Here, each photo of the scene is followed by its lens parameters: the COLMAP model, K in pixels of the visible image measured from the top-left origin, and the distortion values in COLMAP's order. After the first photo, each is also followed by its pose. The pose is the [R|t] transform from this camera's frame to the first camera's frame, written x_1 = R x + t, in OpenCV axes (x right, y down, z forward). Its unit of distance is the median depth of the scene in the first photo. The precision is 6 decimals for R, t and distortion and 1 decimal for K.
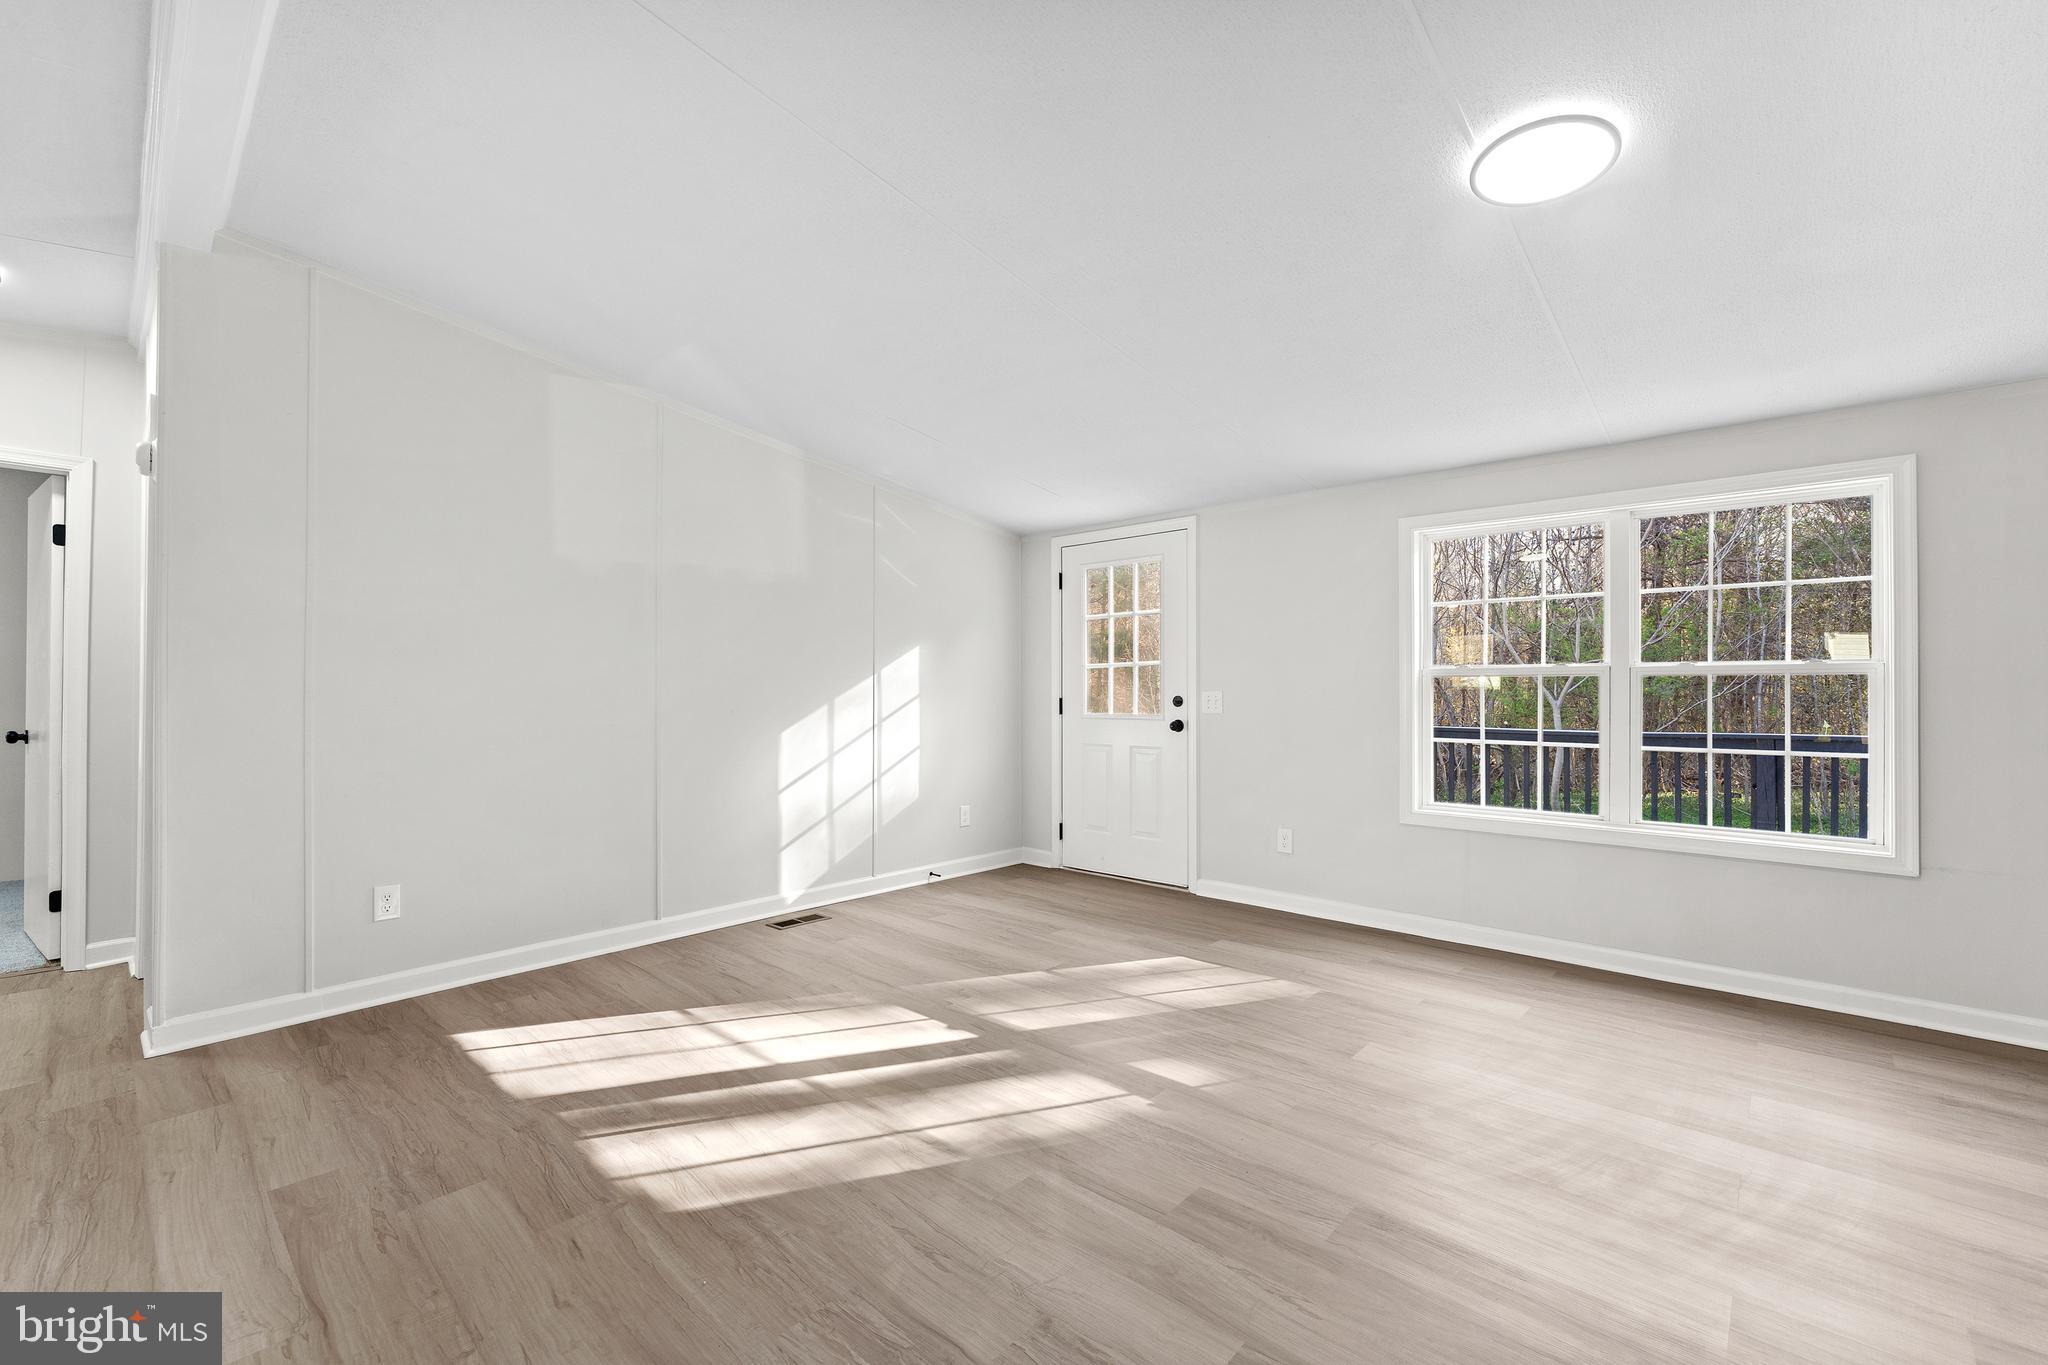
lens RADIAL K [[841.9, 0, 1016.4], [0, 841.9, 689.8], [0, 0, 1]] dist [-0.003197, 0.000517]
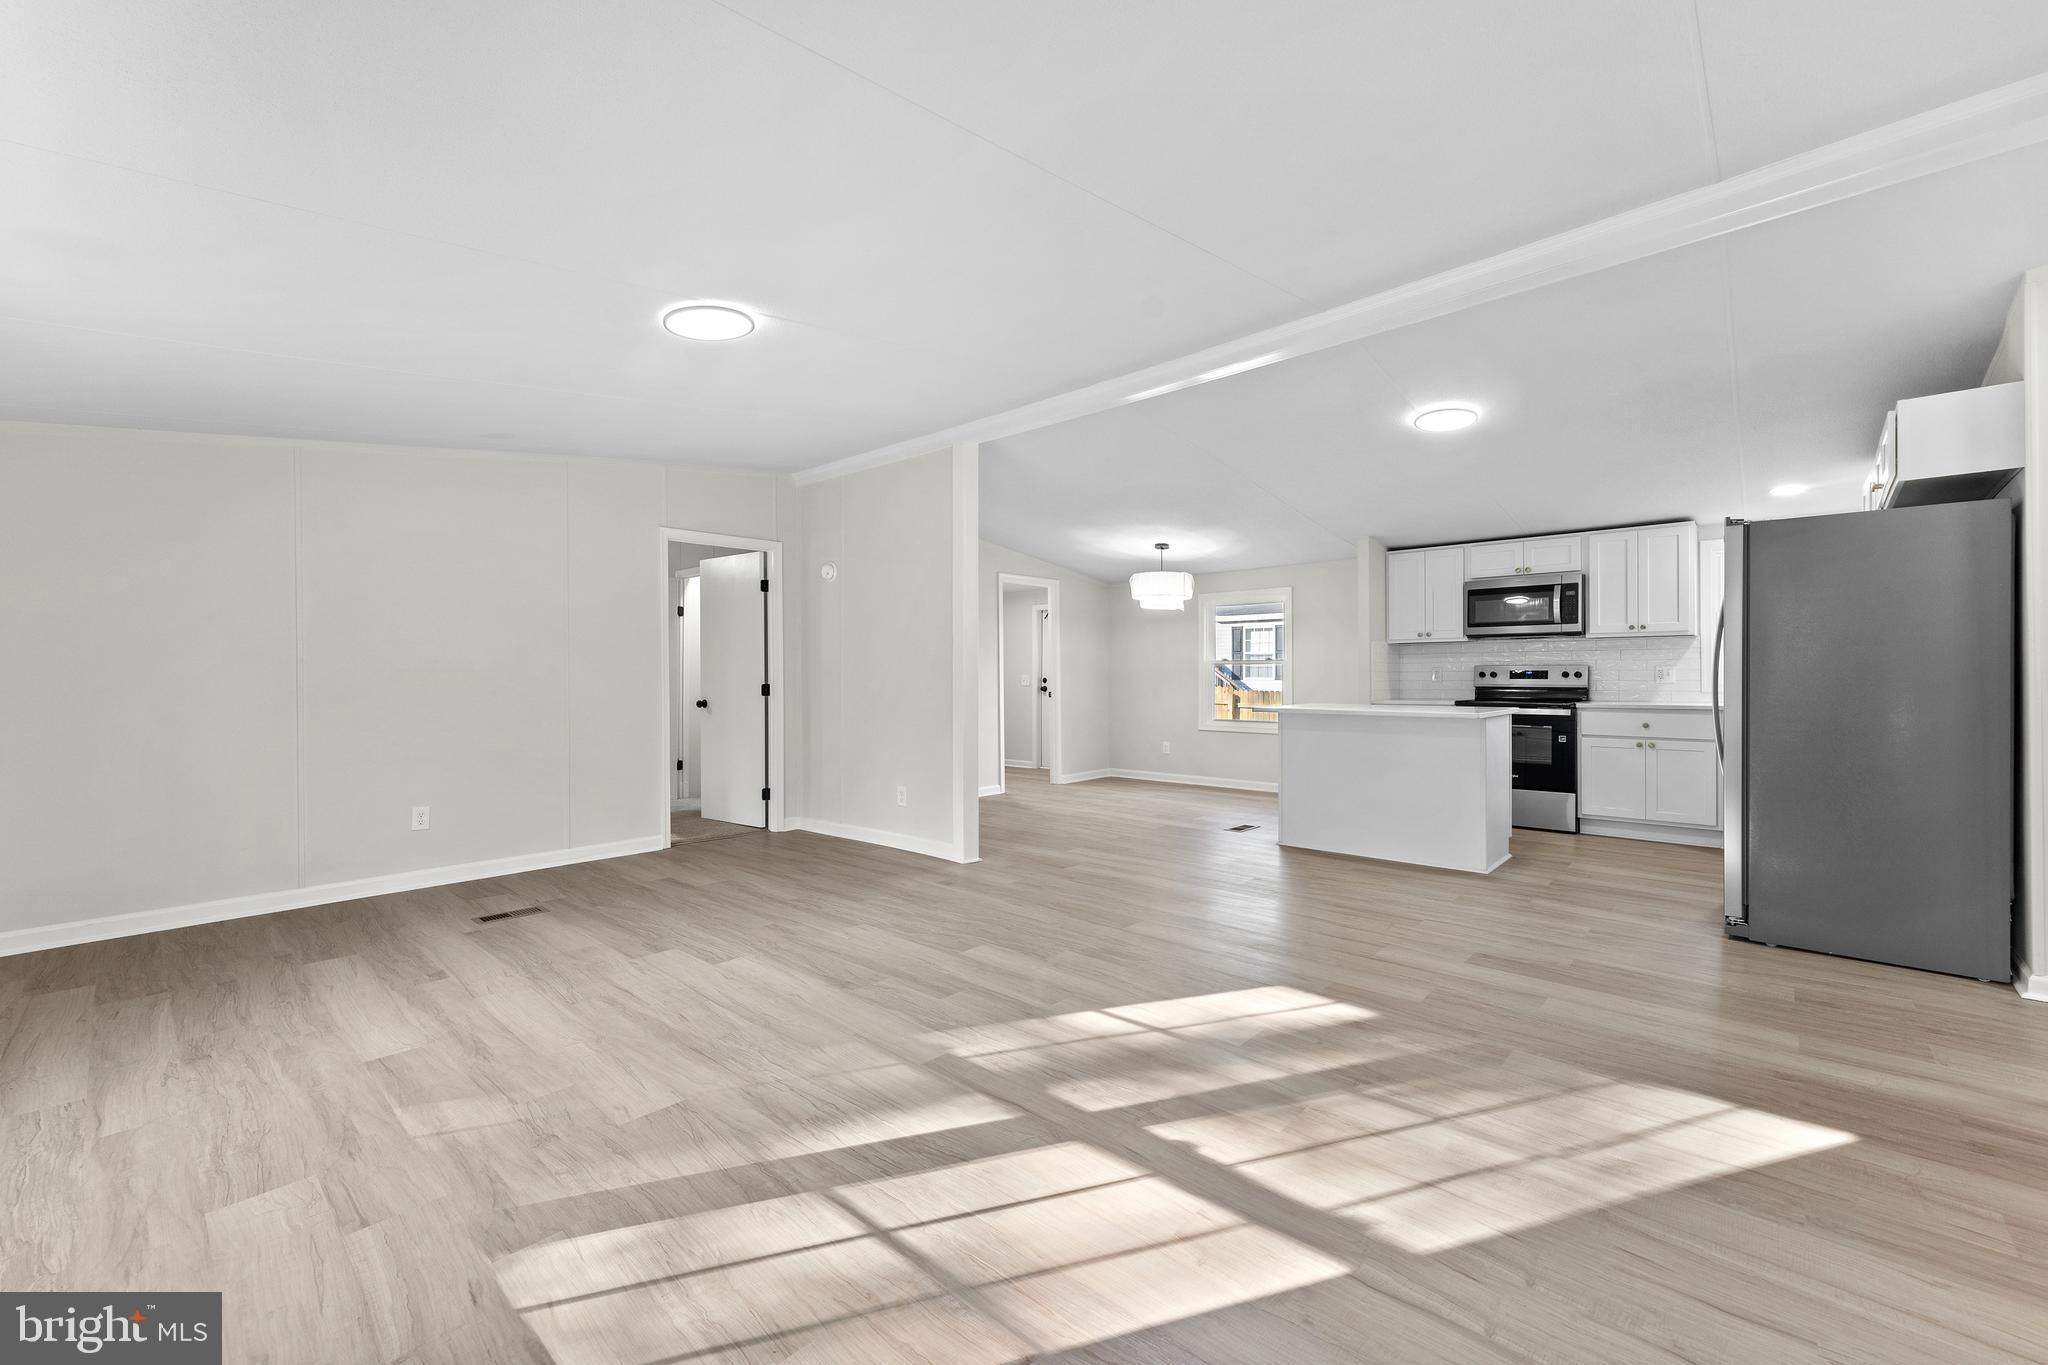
lens RADIAL K [[841.9, 0, 1018.5], [0, 841.9, 674.6], [0, 0, 1]] dist [-0.003197, 0.000517]
pose [[-0.999970, 0.001648, 0.007515, 0.033637], [0.001598, 0.999976, -0.006693, 0.007067], [-0.007525, -0.006681, -0.999949, 1.272638]]
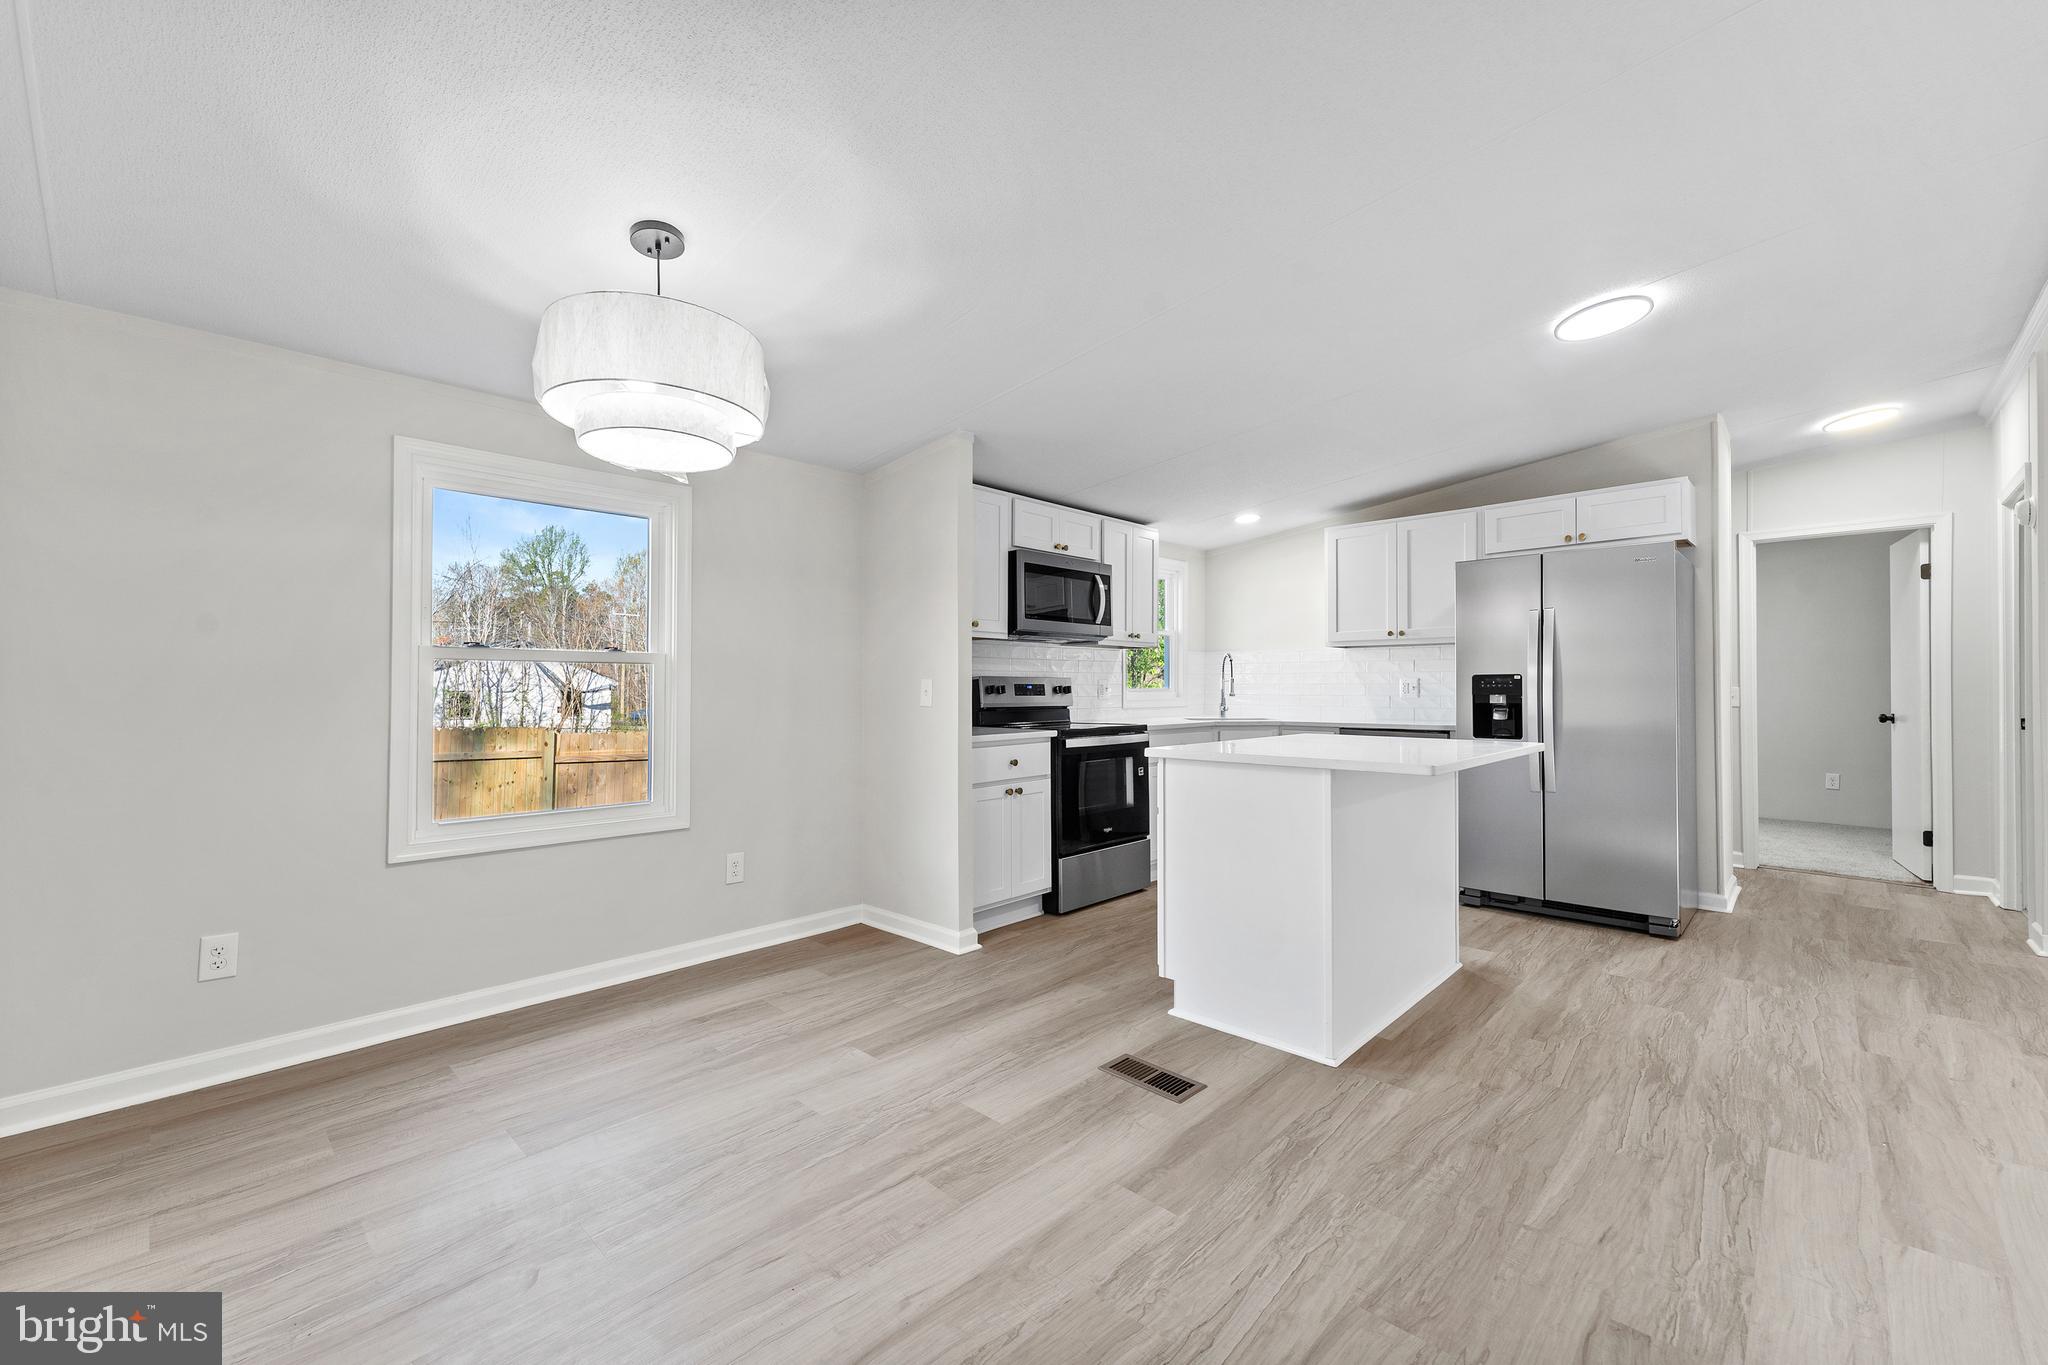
lens RADIAL K [[841.9, 0, 1019.4], [0, 841.9, 683.0], [0, 0, 1]] dist [-0.003197, 0.000517]
pose [[-0.034592, -0.009080, -0.999360, 0.260646], [0.008451, 0.999920, -0.009378, -0.001492], [0.999366, -0.008770, -0.034513, -0.405659]]
